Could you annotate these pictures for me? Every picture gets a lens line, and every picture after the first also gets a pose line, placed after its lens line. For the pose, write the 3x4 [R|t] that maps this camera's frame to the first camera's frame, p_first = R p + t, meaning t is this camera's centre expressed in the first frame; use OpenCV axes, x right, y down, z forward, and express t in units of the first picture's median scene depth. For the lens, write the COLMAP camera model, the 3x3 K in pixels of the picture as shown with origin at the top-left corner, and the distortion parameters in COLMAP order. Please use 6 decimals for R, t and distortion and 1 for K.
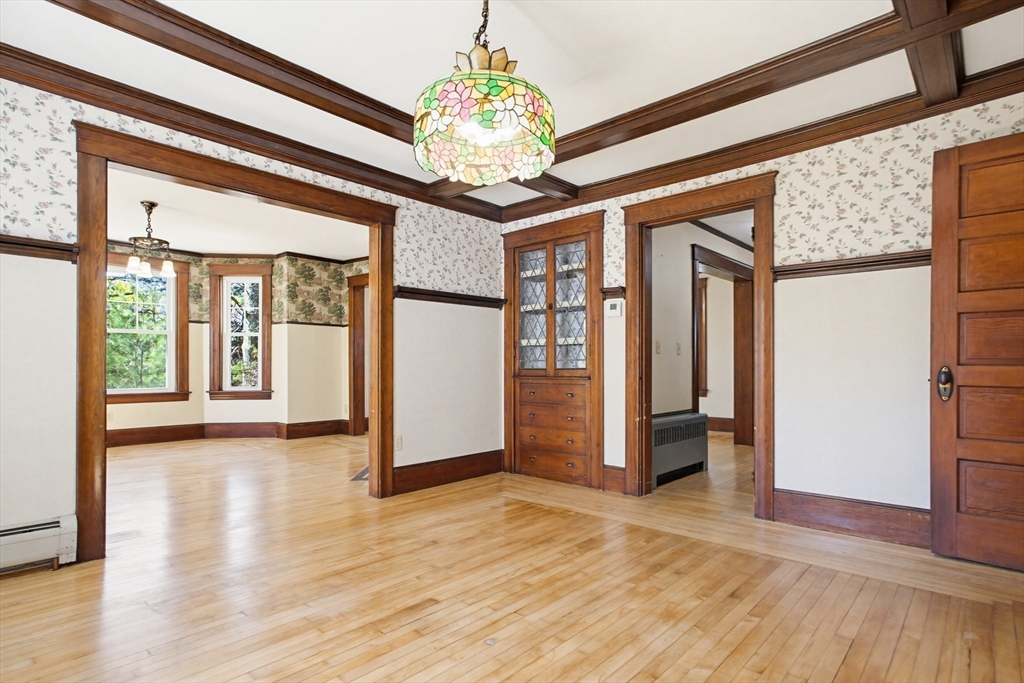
lens RADIAL K [[531.6, 0, 517.7], [0, 531.6, 366.5], [0, 0, 1]] dist [0.002428, 0.001205]
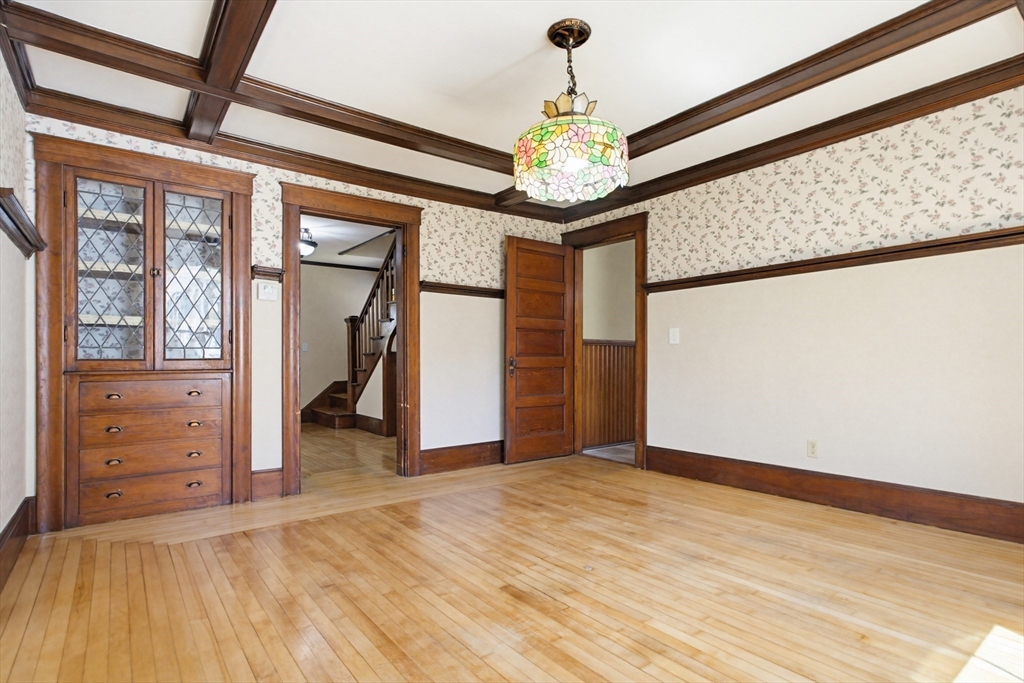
lens RADIAL K [[529.4, 0, 520.0], [0, 529.4, 357.3], [0, 0, 1]] dist [-0.005488, 0.017577]
pose [[0.173543, 0.005991, 0.984808, -0.865459], [0.003651, 0.999971, -0.006726, 0.012609], [-0.984820, 0.004762, 0.173516, 0.611833]]
